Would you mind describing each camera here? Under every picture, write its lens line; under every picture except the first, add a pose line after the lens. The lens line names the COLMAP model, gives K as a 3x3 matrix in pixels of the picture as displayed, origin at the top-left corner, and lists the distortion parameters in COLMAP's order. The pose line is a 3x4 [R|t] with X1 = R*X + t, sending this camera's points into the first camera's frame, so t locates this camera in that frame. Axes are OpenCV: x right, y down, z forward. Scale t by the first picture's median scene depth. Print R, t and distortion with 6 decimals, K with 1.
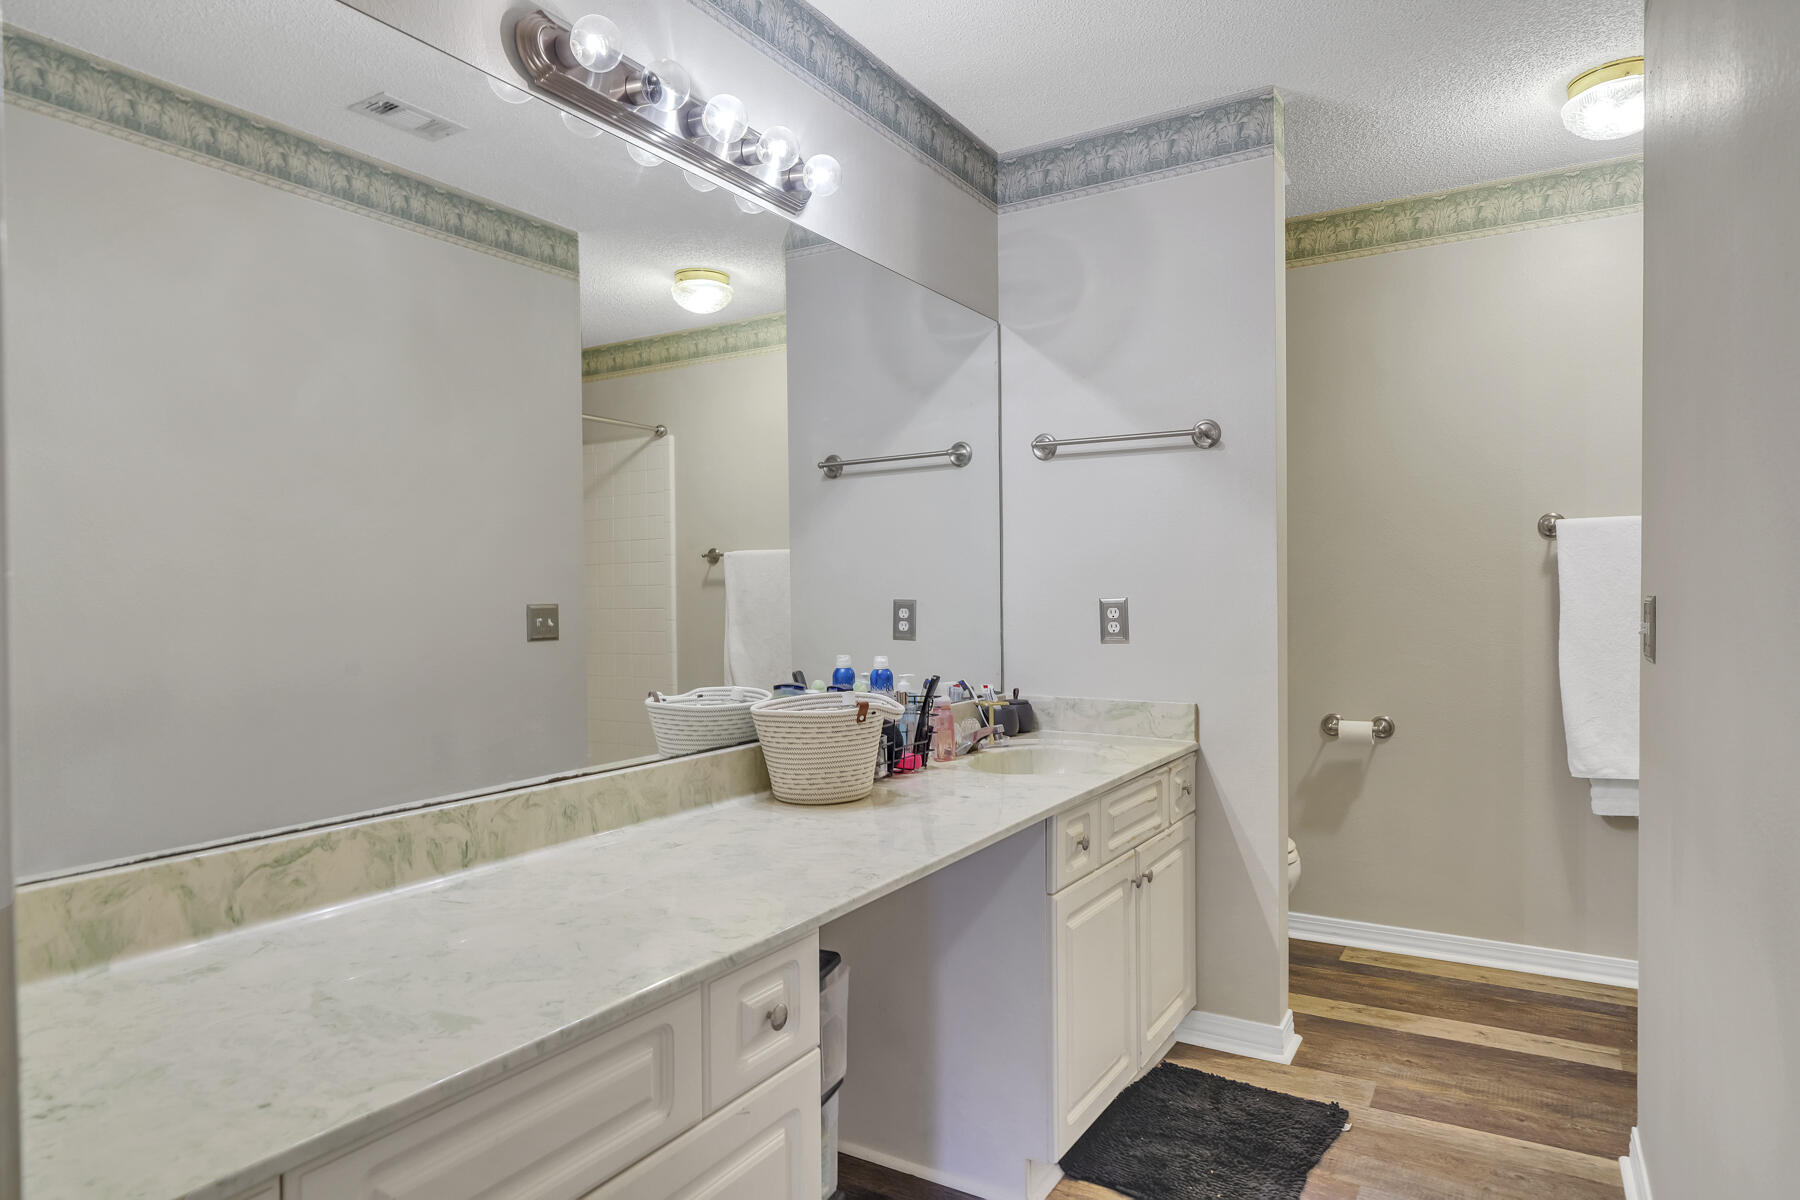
lens RADIAL K [[1069.4, 0, 900.0], [0, 1069.4, 600.0], [0, 0, 1]] dist [-0.001295, -0.000606]
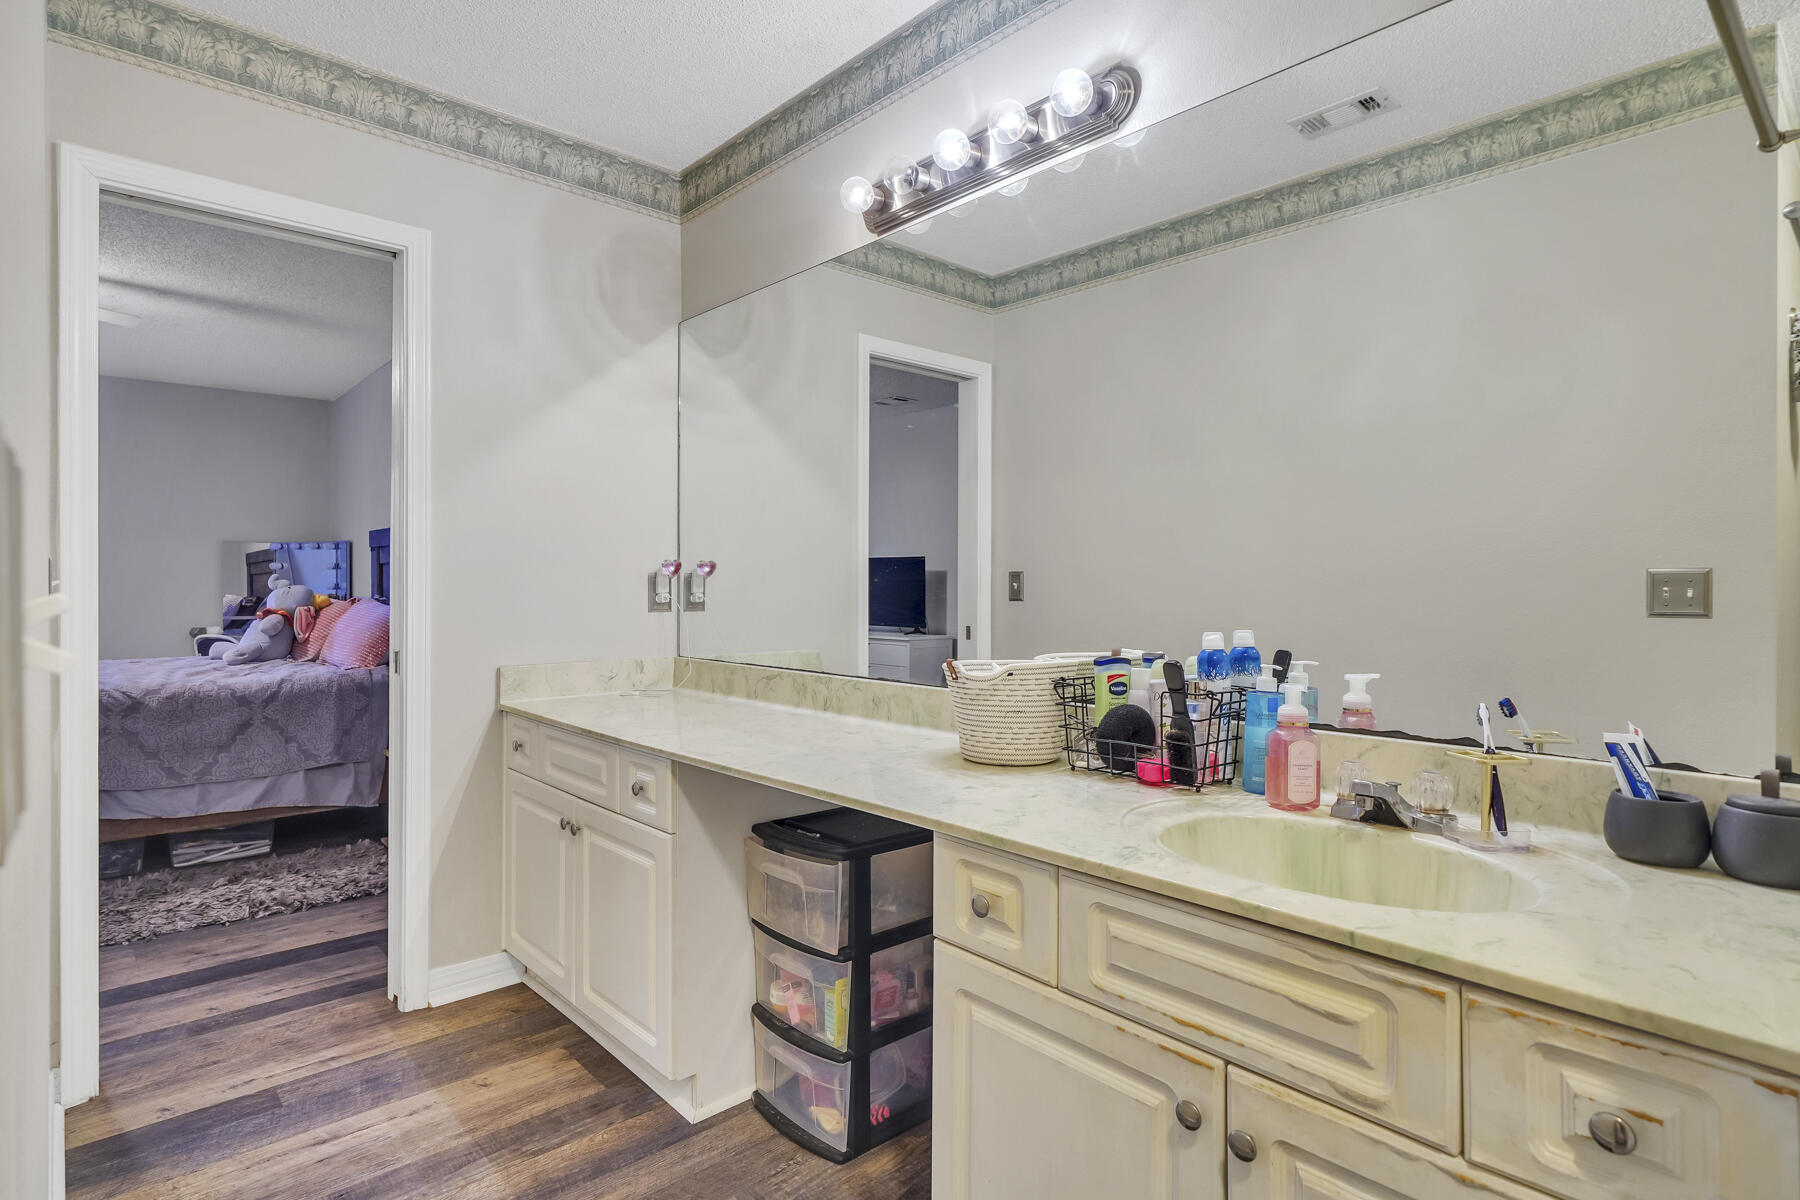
lens RADIAL K [[931.8, 0, 901.1], [0, 931.8, 585.6], [0, 0, 1]] dist [-0.003284, 0.000051]
pose [[-0.278027, 0.011408, -0.960505, 0.749954], [-0.002647, 0.999917, 0.012642, 0.015285], [0.960570, 0.006058, -0.277974, 1.111634]]
